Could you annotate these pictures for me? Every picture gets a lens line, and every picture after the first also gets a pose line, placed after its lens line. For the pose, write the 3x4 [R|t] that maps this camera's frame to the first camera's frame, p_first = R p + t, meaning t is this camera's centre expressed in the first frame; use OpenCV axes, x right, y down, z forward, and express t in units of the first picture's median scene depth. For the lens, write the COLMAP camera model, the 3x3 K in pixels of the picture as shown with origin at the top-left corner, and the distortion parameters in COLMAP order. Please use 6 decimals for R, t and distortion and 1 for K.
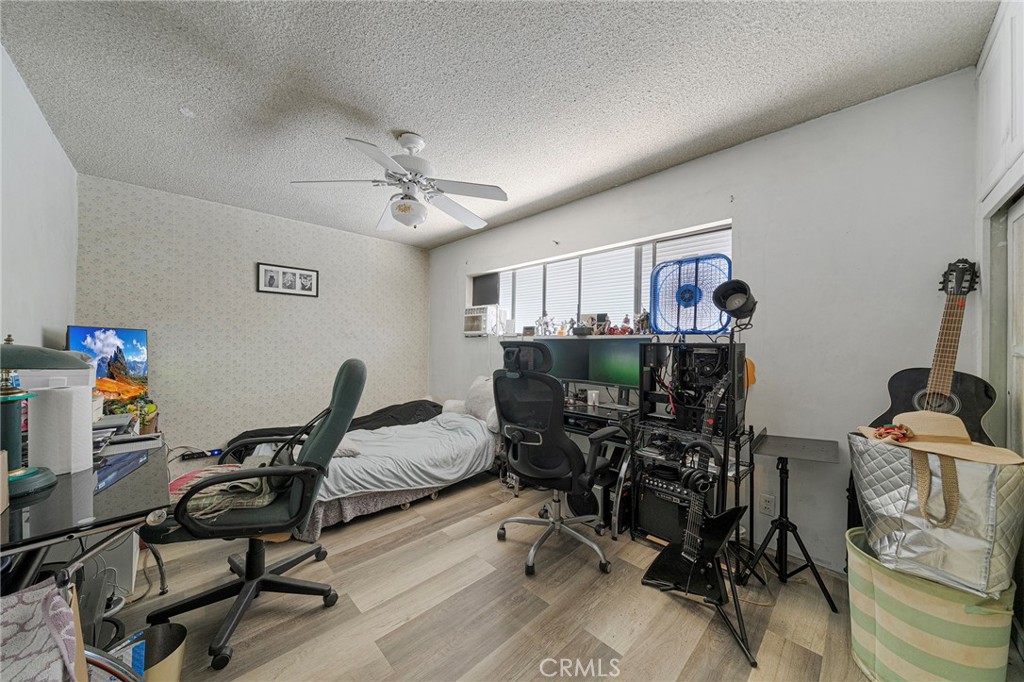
lens RADIAL K [[351.0, 0, 508.8], [0, 351.0, 346.0], [0, 0, 1]] dist [-0.000162, 0.000098]
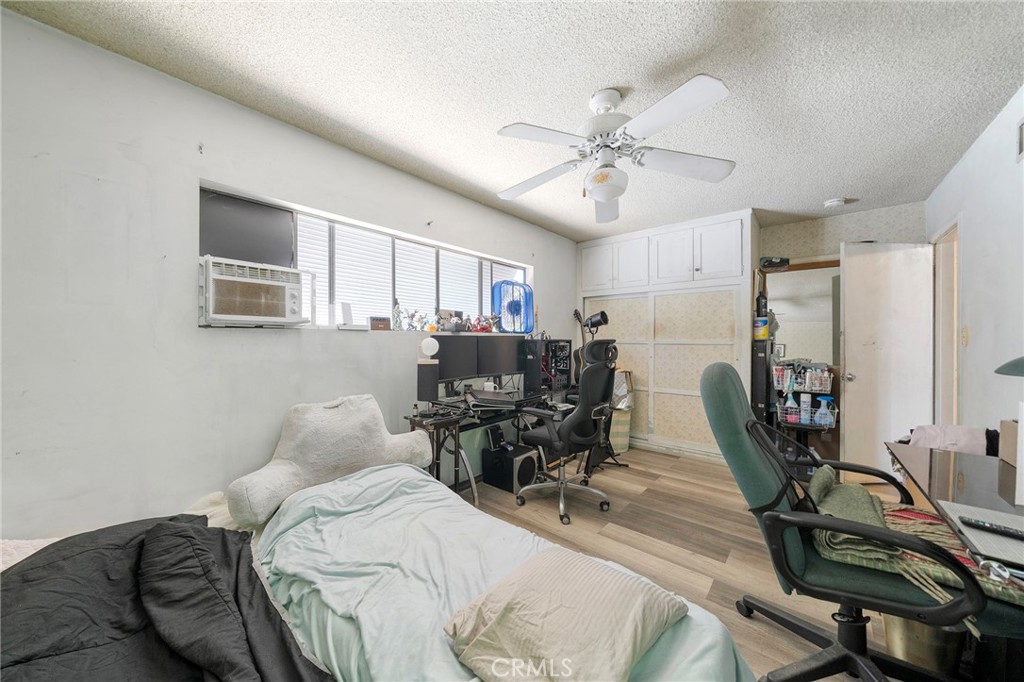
lens RADIAL K [[351.0, 0, 508.9], [0, 351.0, 337.6], [0, 0, 1]] dist [-0.000162, 0.000098]
pose [[-0.086308, -0.015873, 0.996142, -0.797288], [-0.006224, 0.999862, 0.015393, -0.030659], [-0.996249, -0.004872, -0.086394, 0.938267]]
